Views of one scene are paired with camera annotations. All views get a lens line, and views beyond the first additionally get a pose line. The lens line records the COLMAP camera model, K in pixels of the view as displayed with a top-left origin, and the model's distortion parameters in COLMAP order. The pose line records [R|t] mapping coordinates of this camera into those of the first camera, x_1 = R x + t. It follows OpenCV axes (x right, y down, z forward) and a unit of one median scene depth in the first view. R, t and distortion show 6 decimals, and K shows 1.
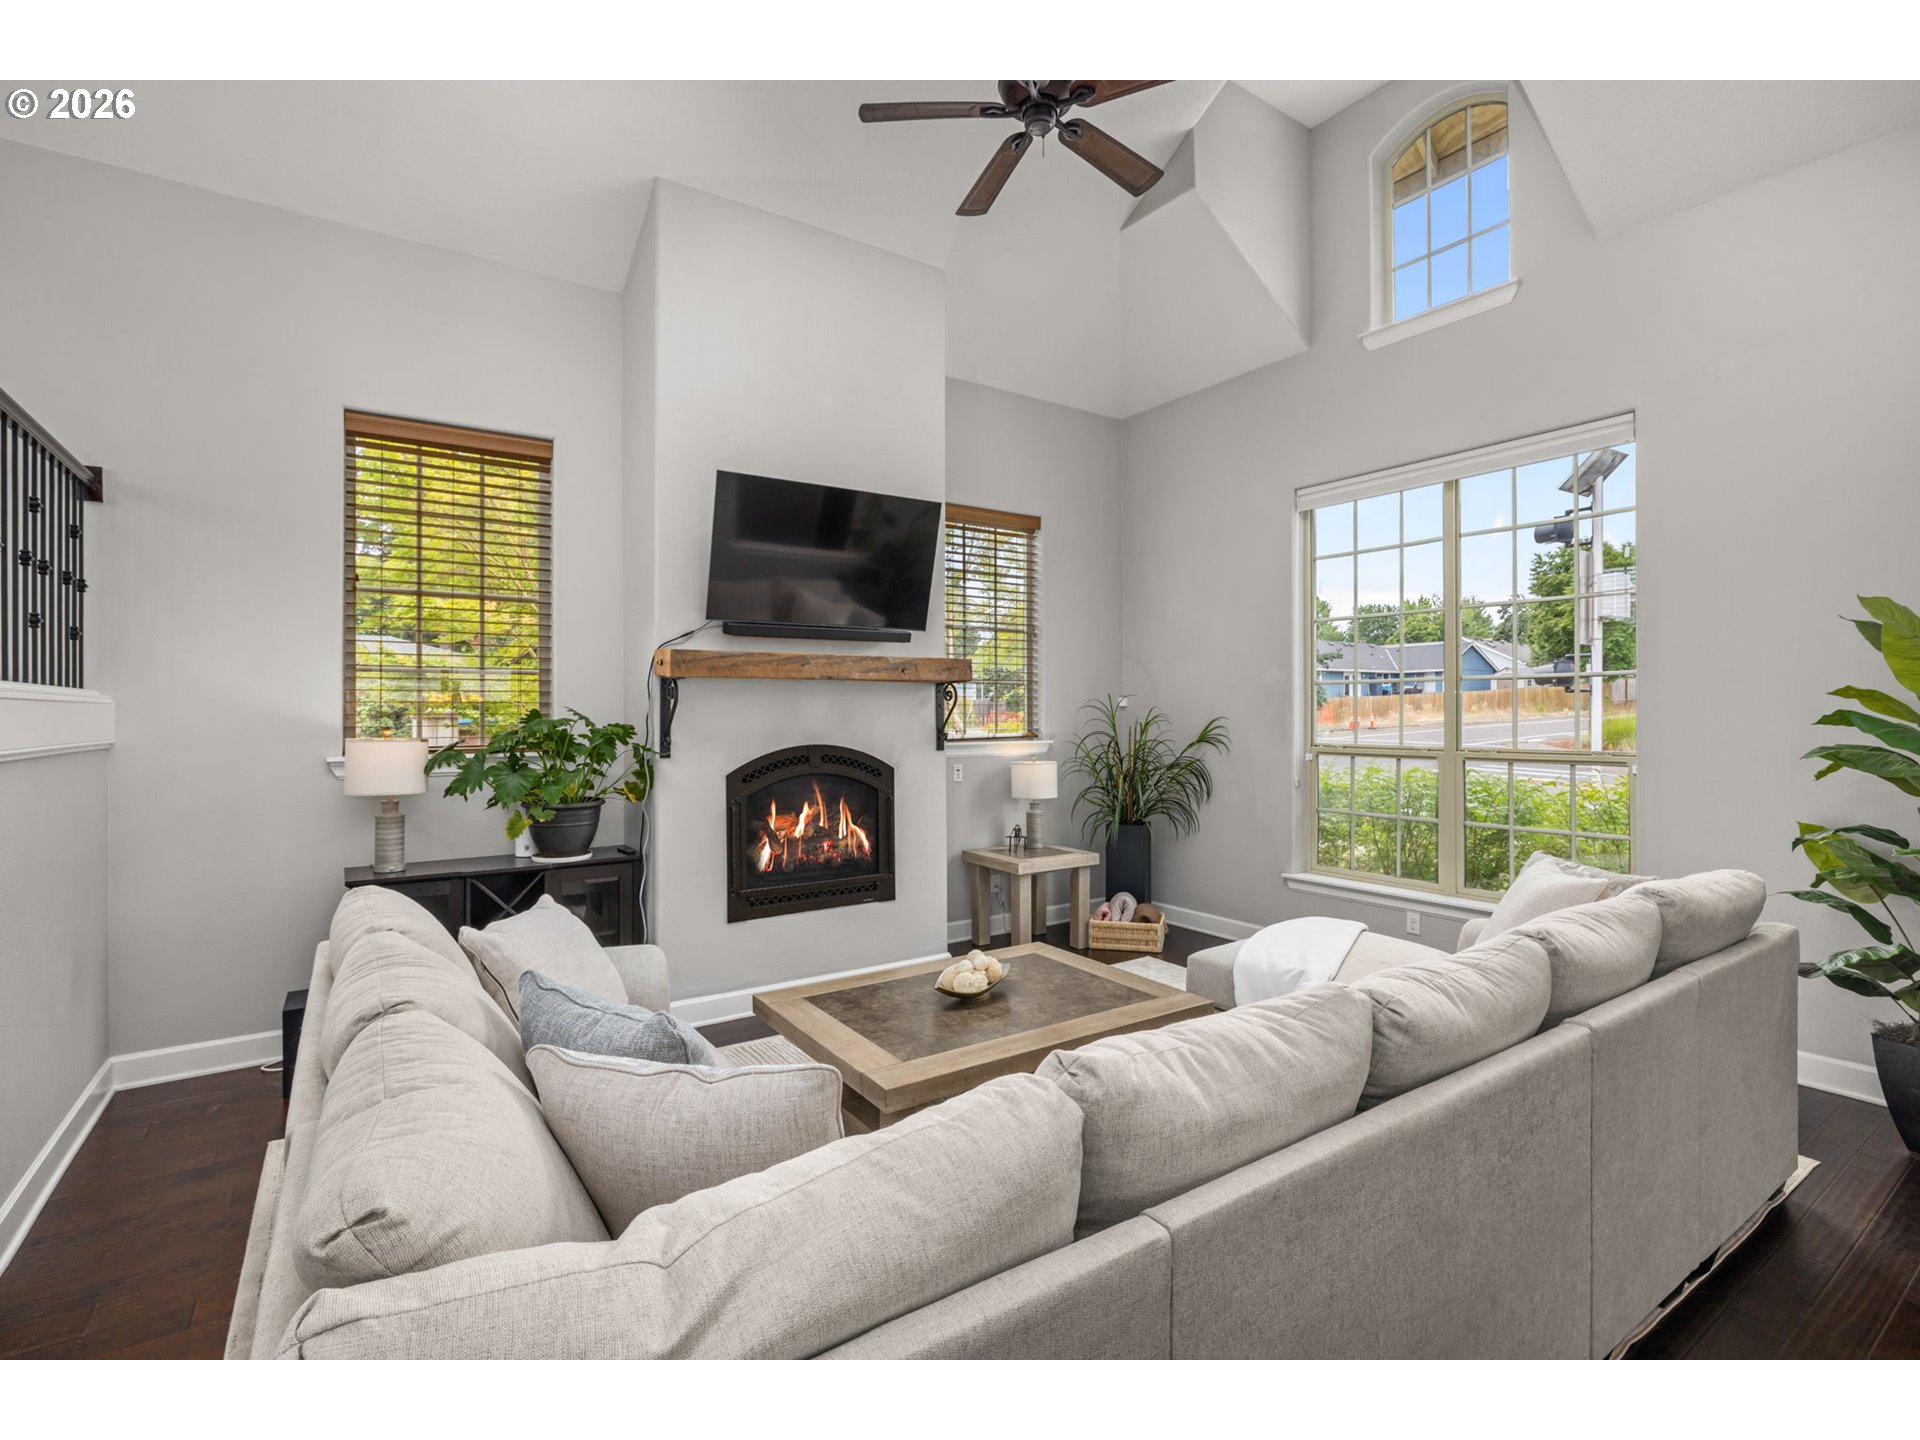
lens RADIAL K [[897.7, 0, 964.1], [0, 897.7, 709.1], [0, 0, 1]] dist [-0.005328, 0.000168]
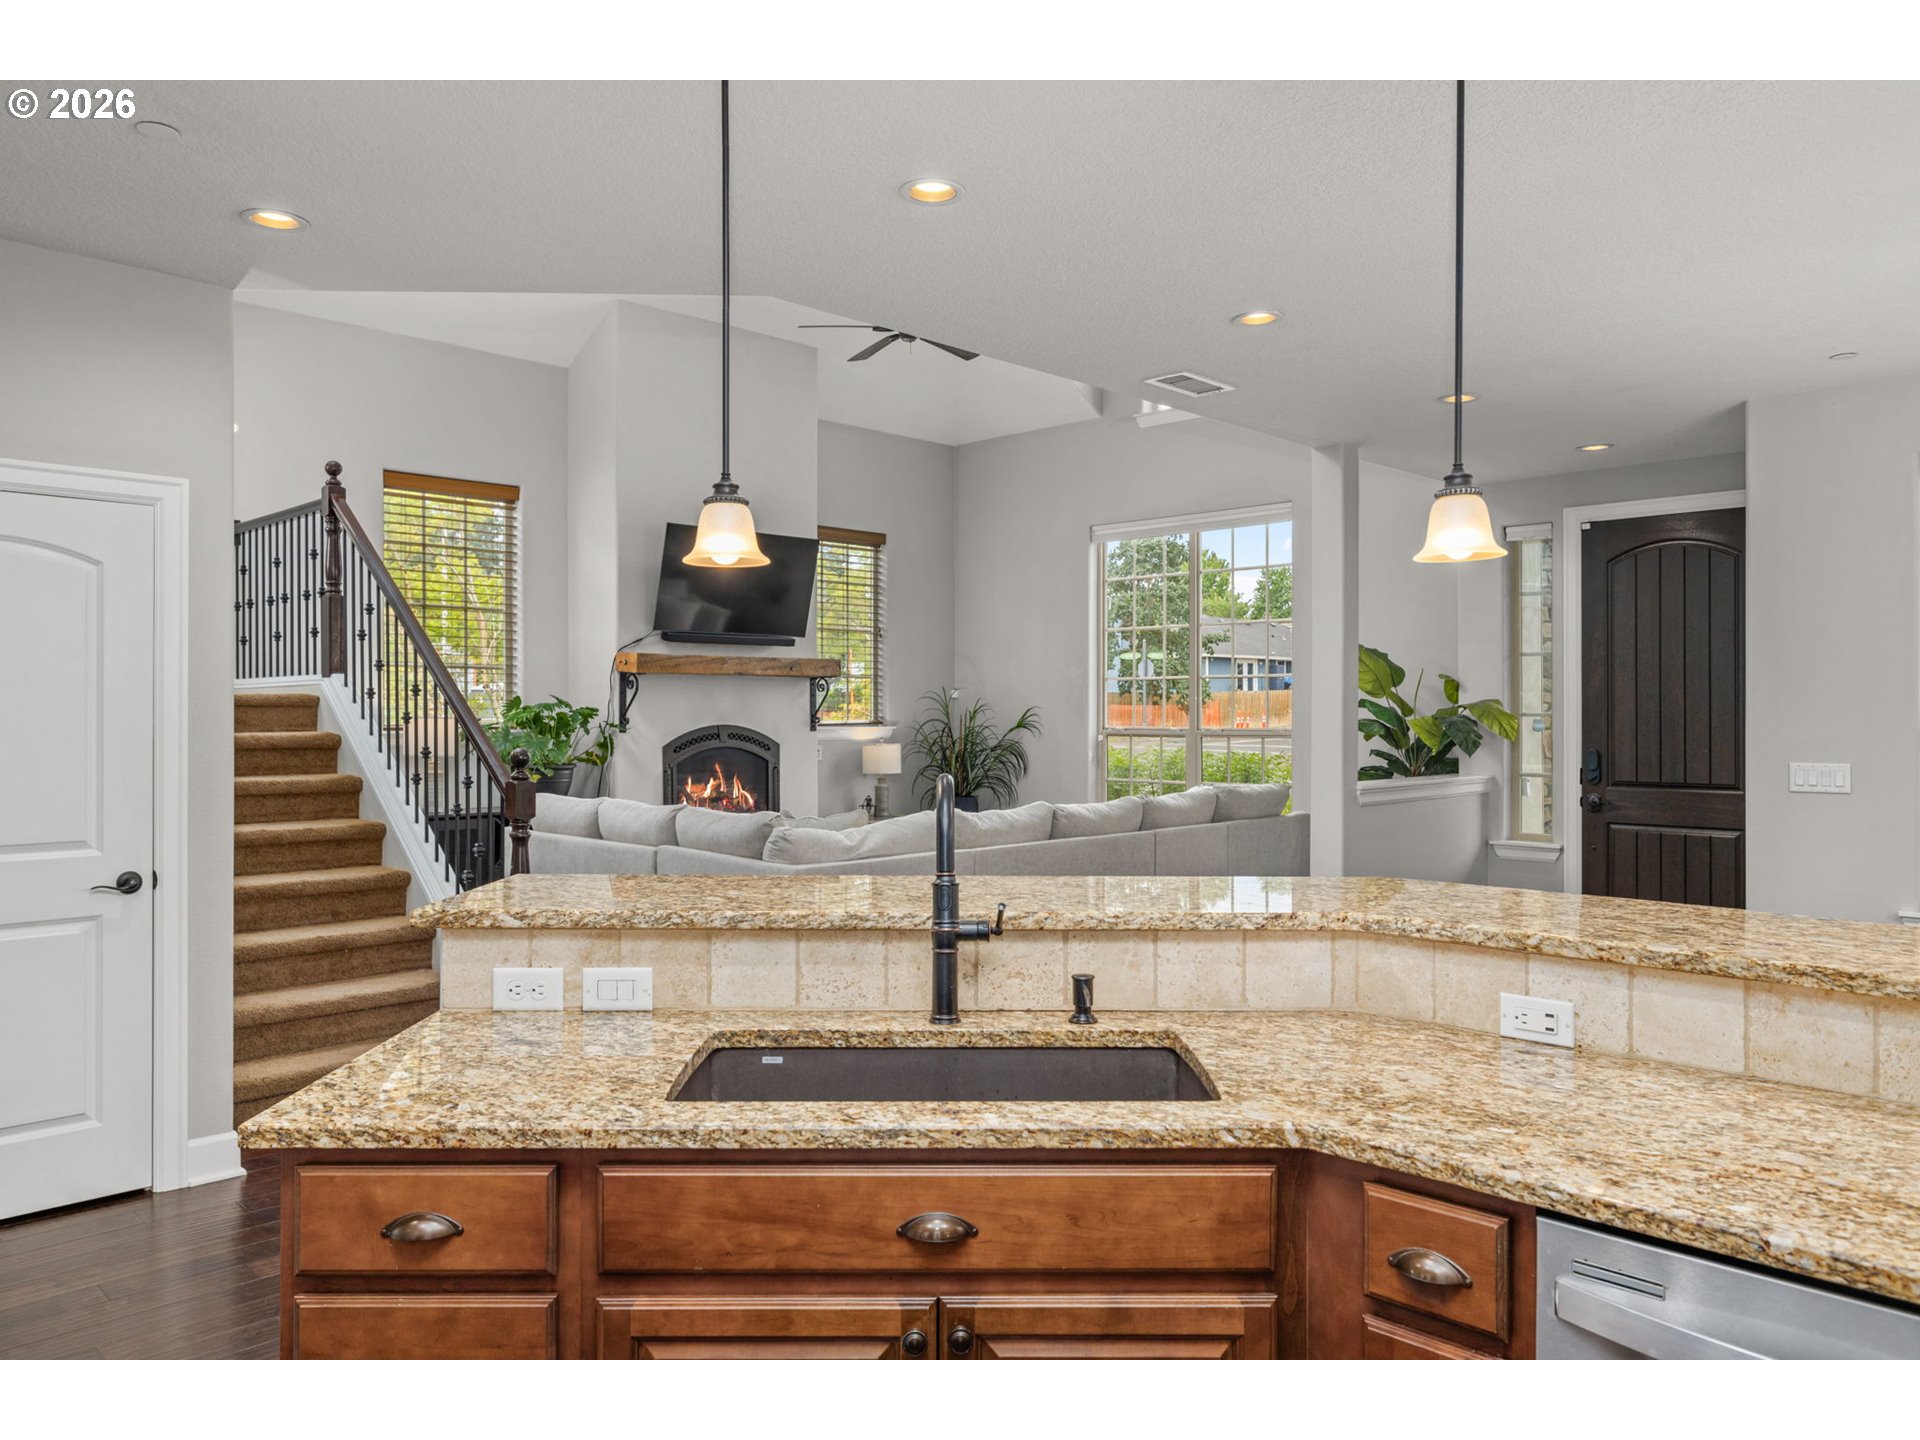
lens RADIAL K [[1322.0, 0, 957.8], [0, 1322.0, 720.2], [0, 0, 1]] dist [0.008406, -0.004558]
pose [[0.983431, 0.000927, 0.181281, -0.171620], [-0.002587, 0.999957, 0.008921, 0.014405], [-0.181265, -0.009242, 0.983391, -0.905082]]
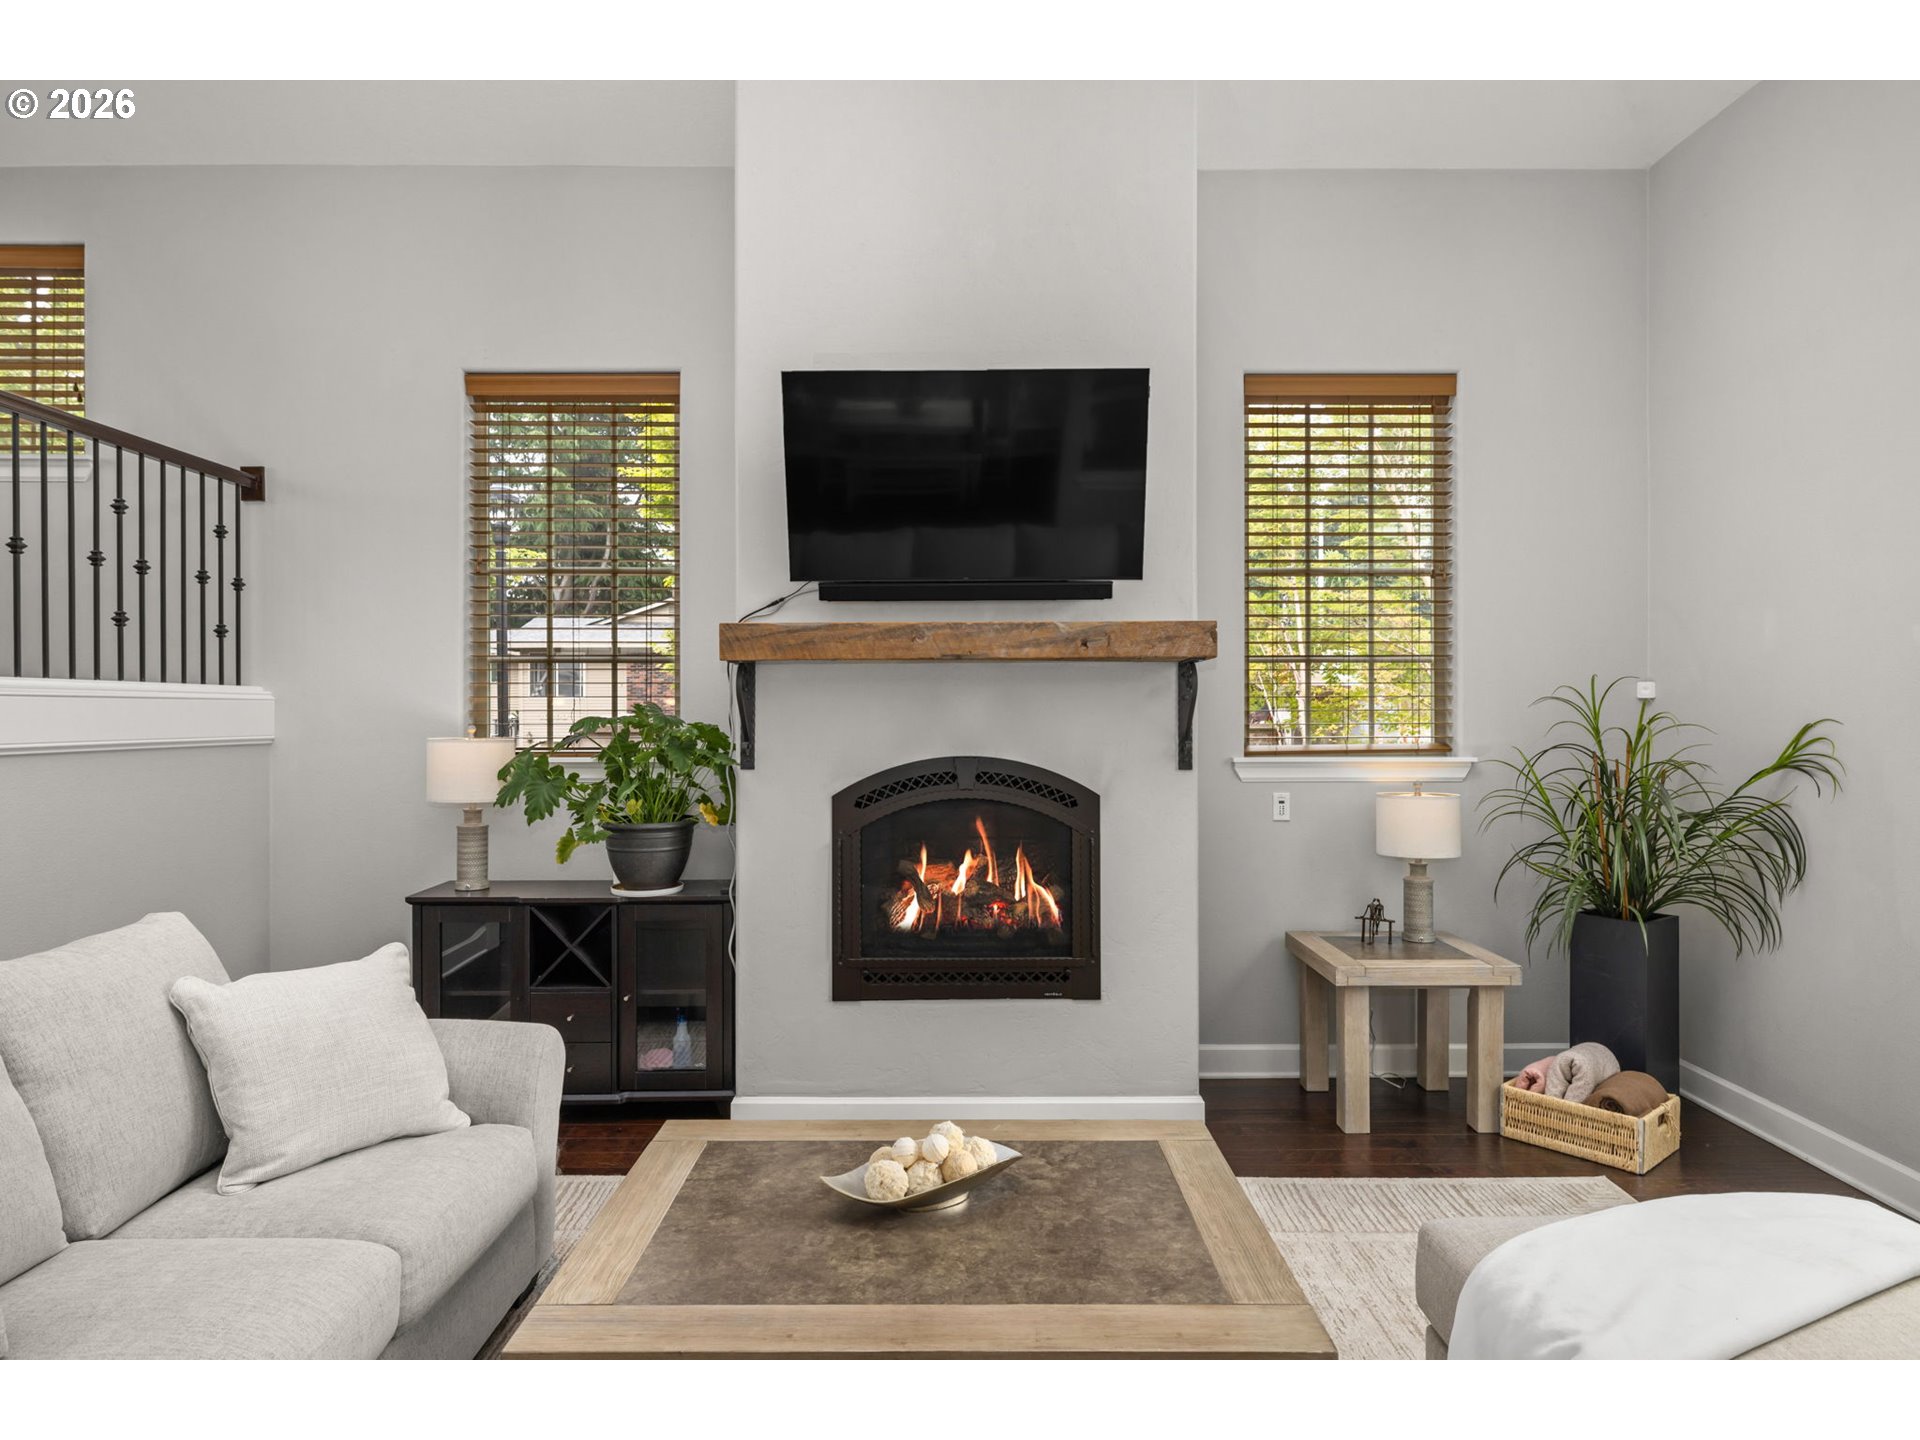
lens RADIAL K [[1101.2, 0, 958.8], [0, 1101.2, 718.3], [0, 0, 1]] dist [0.006907, 0.001330]
pose [[0.828153, 0.004063, -0.560487, 0.283934], [0.001452, 0.999955, 0.009395, 0.002795], [0.560500, -0.008594, 0.828110, 0.291355]]
